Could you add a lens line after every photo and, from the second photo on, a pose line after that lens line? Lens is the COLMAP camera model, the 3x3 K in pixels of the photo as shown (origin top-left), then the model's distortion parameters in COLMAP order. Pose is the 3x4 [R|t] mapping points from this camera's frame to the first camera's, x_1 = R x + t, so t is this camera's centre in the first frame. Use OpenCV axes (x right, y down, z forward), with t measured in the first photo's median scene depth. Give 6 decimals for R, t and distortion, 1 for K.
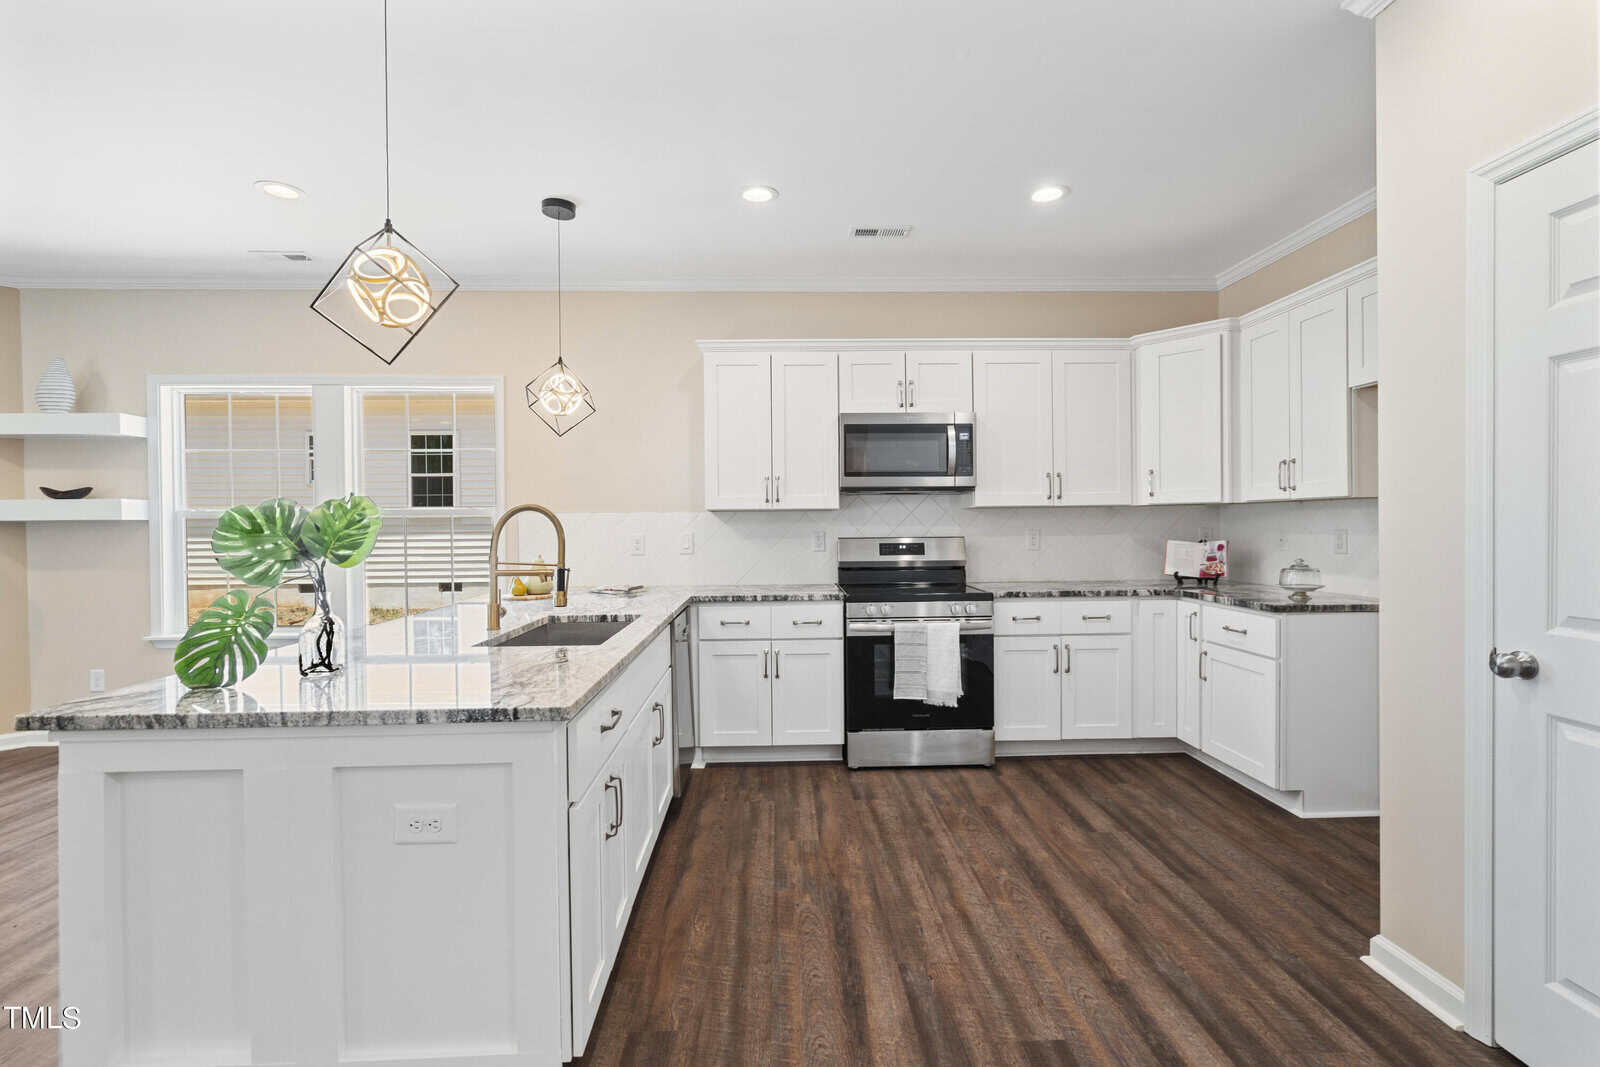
lens RADIAL K [[721.7, 0, 798.9], [0, 721.7, 530.3], [0, 0, 1]] dist [-0.004928, 0.002647]
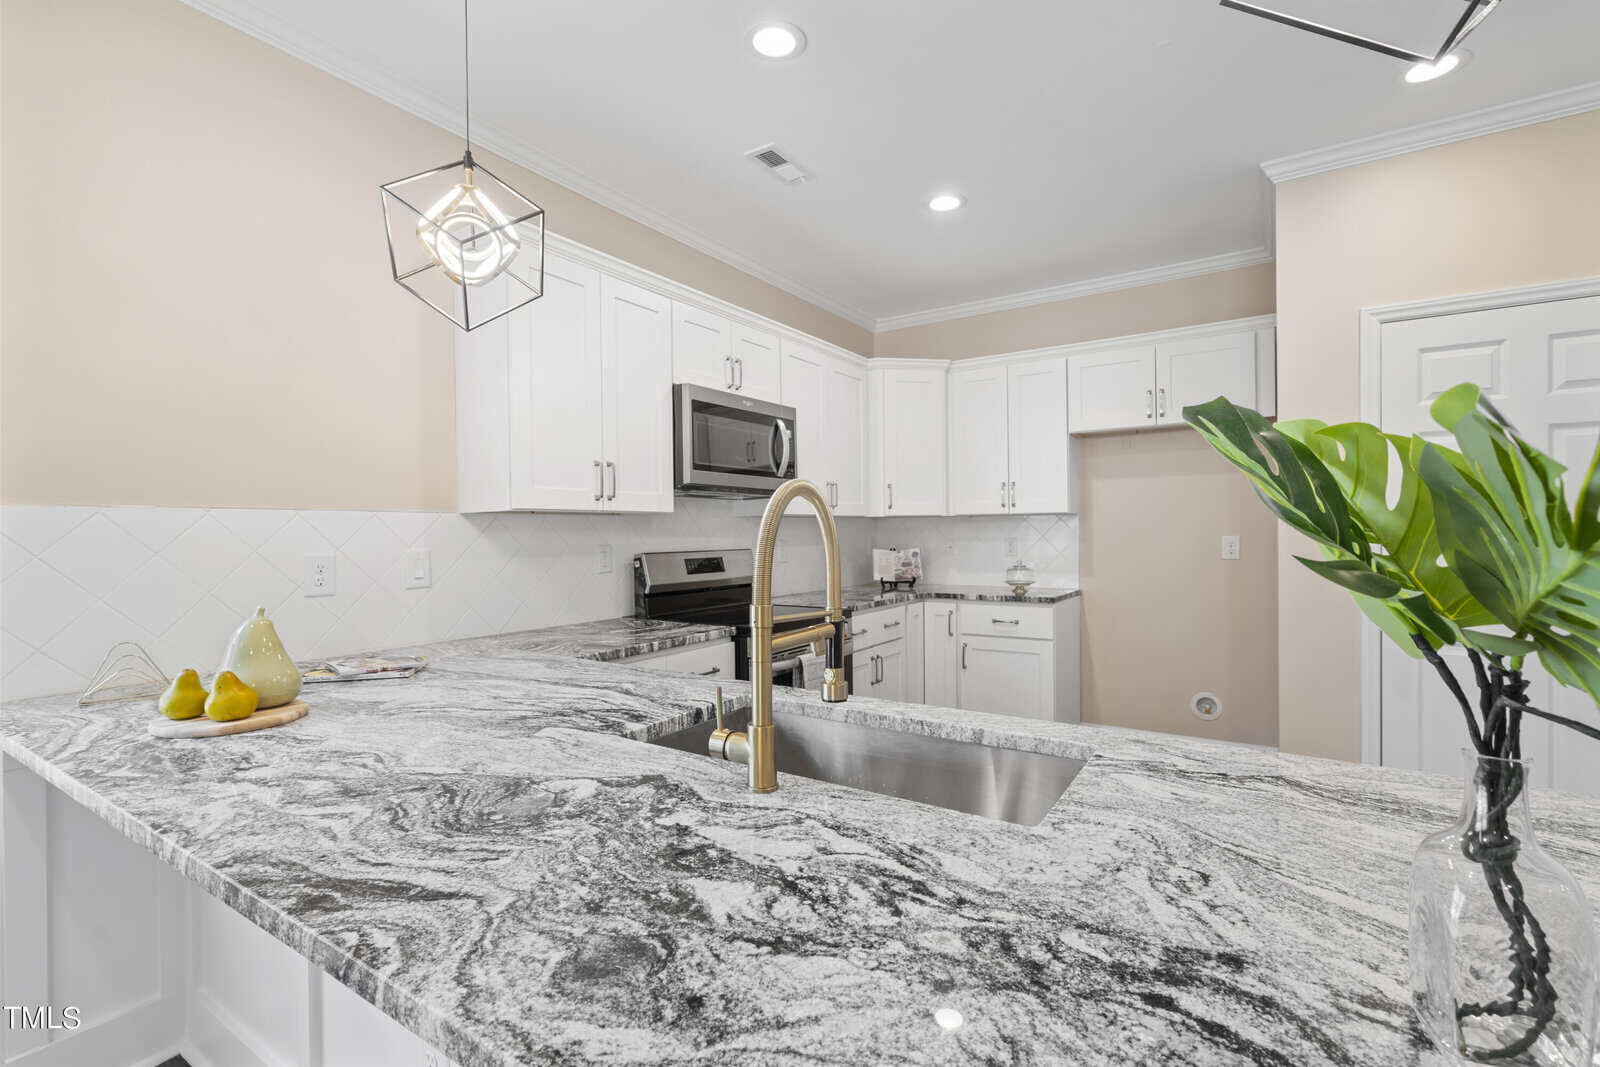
lens RADIAL K [[721.7, 0, 806.2], [0, 721.7, 532.9], [0, 0, 1]] dist [-0.004928, 0.002647]
pose [[0.572172, 0.002626, 0.820130, -0.522745], [0.012324, 0.999854, -0.011799, 0.000676], [-0.820041, 0.016858, 0.572056, 0.530075]]
